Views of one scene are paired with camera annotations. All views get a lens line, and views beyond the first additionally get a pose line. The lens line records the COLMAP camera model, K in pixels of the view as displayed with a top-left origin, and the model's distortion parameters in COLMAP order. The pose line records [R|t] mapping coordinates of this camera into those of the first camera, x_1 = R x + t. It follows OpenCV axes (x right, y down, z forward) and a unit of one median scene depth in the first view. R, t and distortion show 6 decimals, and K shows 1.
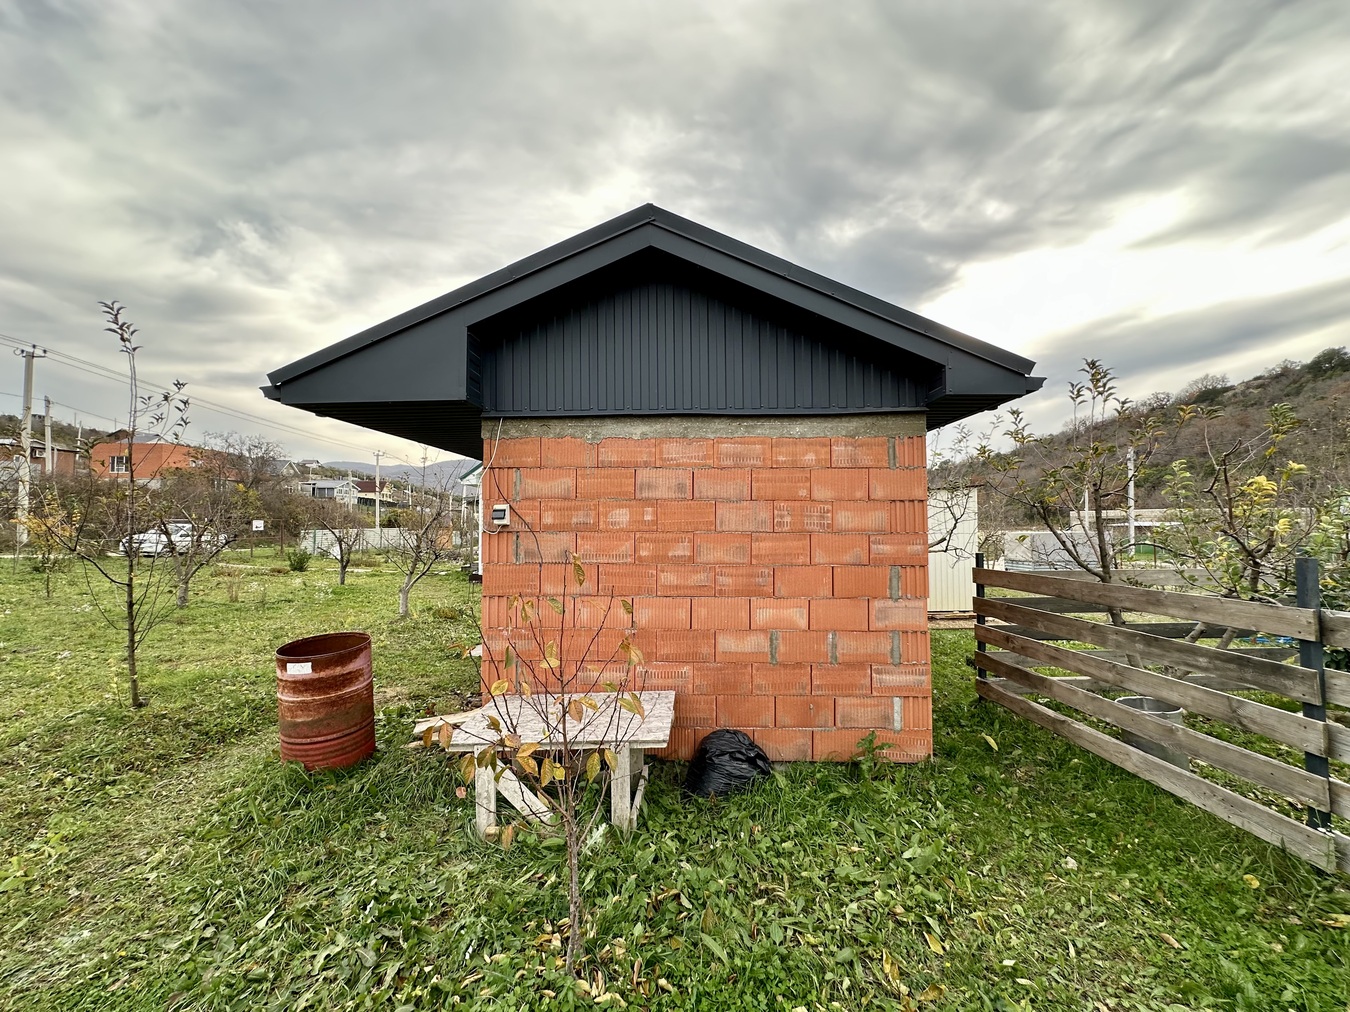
lens RADIAL K [[552.0, 0, 675.0], [0, 552.0, 506.0], [0, 0, 1]] dist [-0.000169, 0.000036]
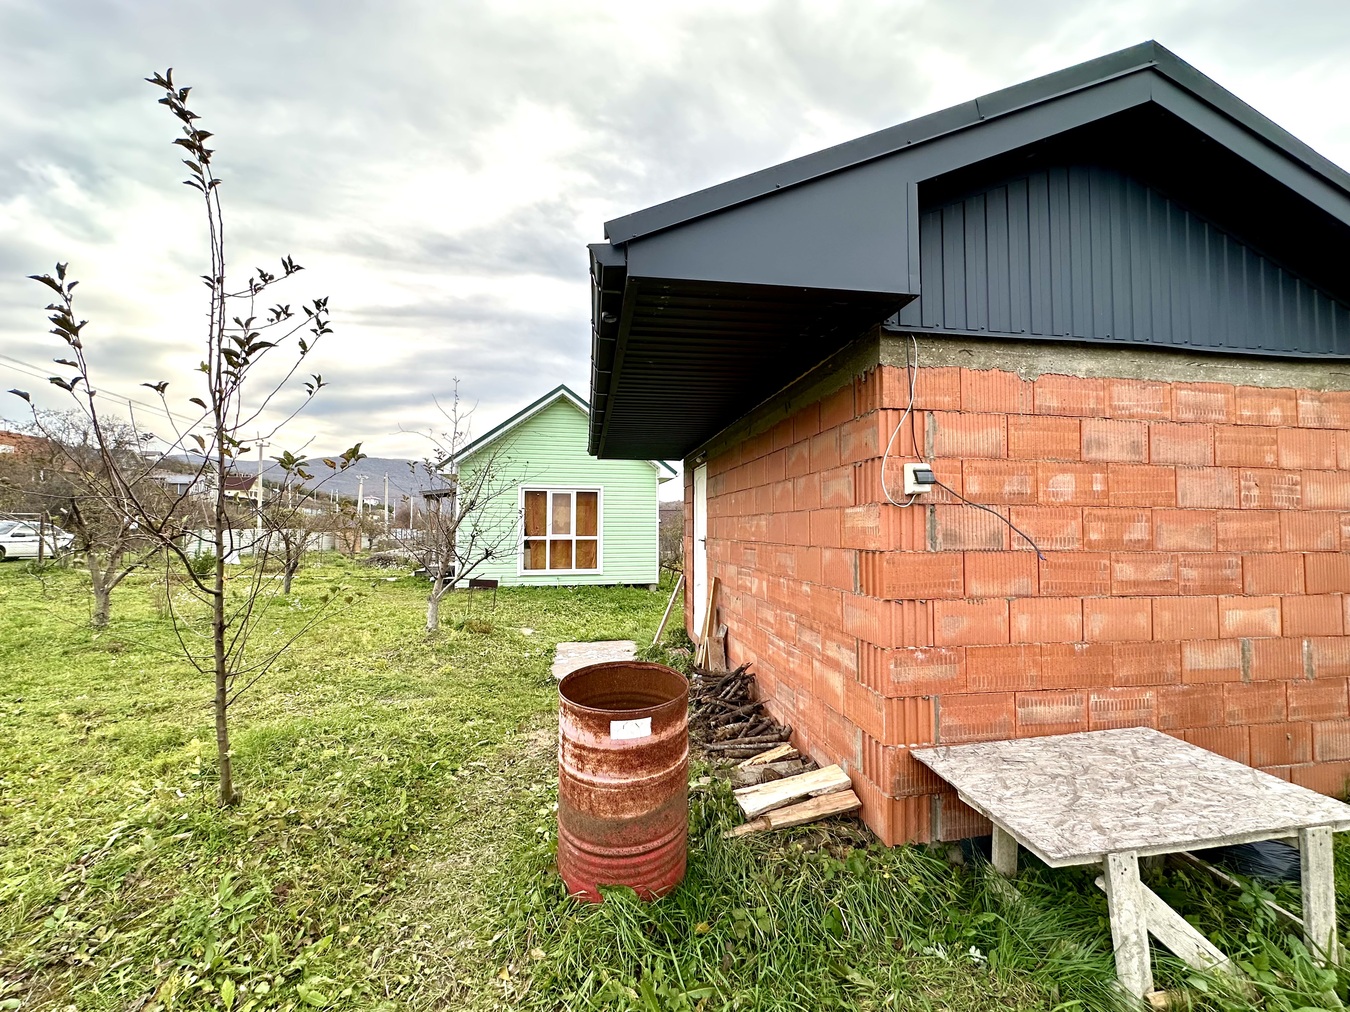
lens RADIAL K [[552.0, 0, 675.0], [0, 552.0, 506.0], [0, 0, 1]] dist [-0.000169, 0.000036]
pose [[0.982809, 0.011962, 0.184236, -0.726489], [-0.010848, 0.999916, -0.007054, 0.056986], [-0.184305, 0.004934, 0.982857, 0.396267]]
